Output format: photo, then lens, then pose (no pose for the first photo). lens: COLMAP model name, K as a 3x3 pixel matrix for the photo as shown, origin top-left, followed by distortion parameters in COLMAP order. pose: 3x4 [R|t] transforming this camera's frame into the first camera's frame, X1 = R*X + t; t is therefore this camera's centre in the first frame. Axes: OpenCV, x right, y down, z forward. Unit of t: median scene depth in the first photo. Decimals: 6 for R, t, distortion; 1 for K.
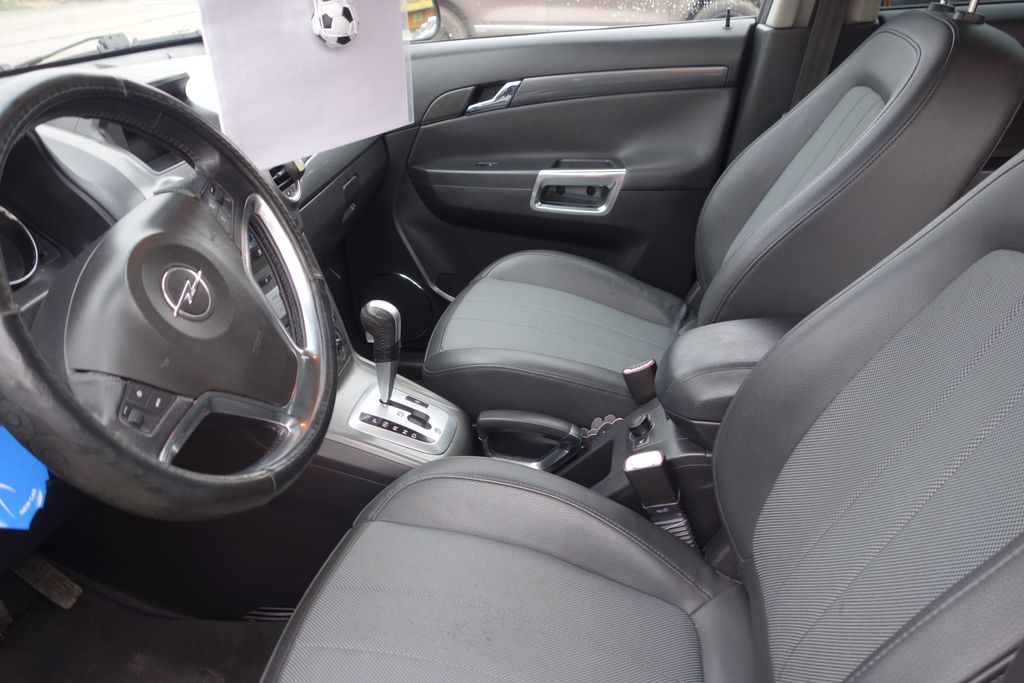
lens RADIAL K [[800.6, 0, 512.0], [0, 800.6, 341.5], [0, 0, 1]] dist [0.038474, -0.005006]
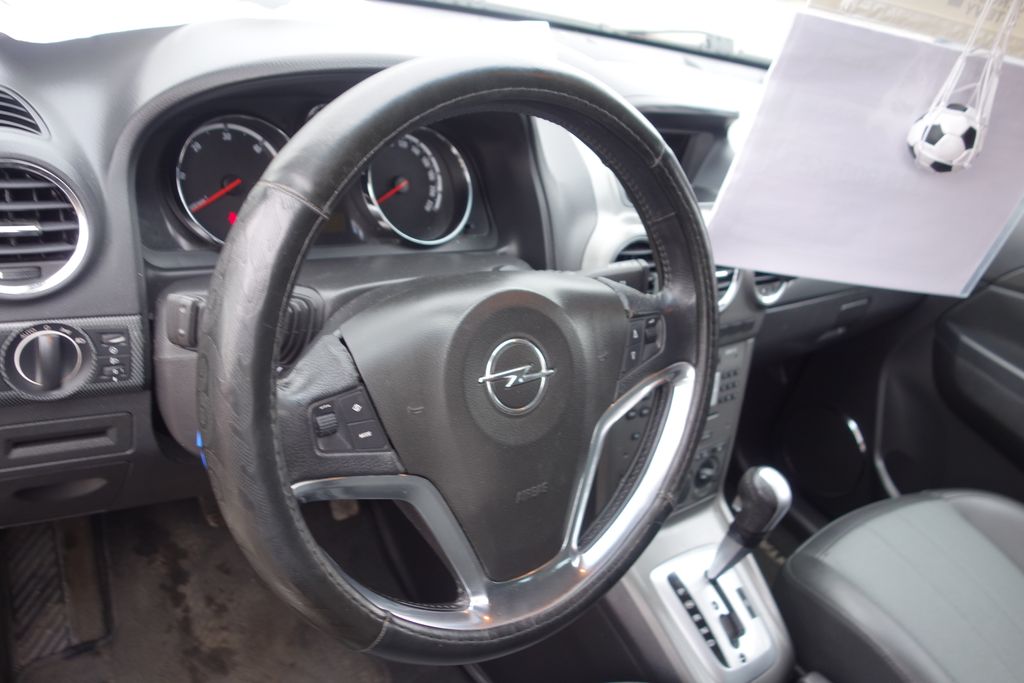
lens RADIAL K [[819.9, 0, 512.0], [0, 819.9, 341.5], [0, 0, 1]] dist [-0.003970, 0.005051]
pose [[0.686490, 0.543833, -0.482677, -0.033287], [-0.556746, 0.820100, 0.132173, -0.111330], [0.467723, 0.177994, 0.865767, 0.199082]]
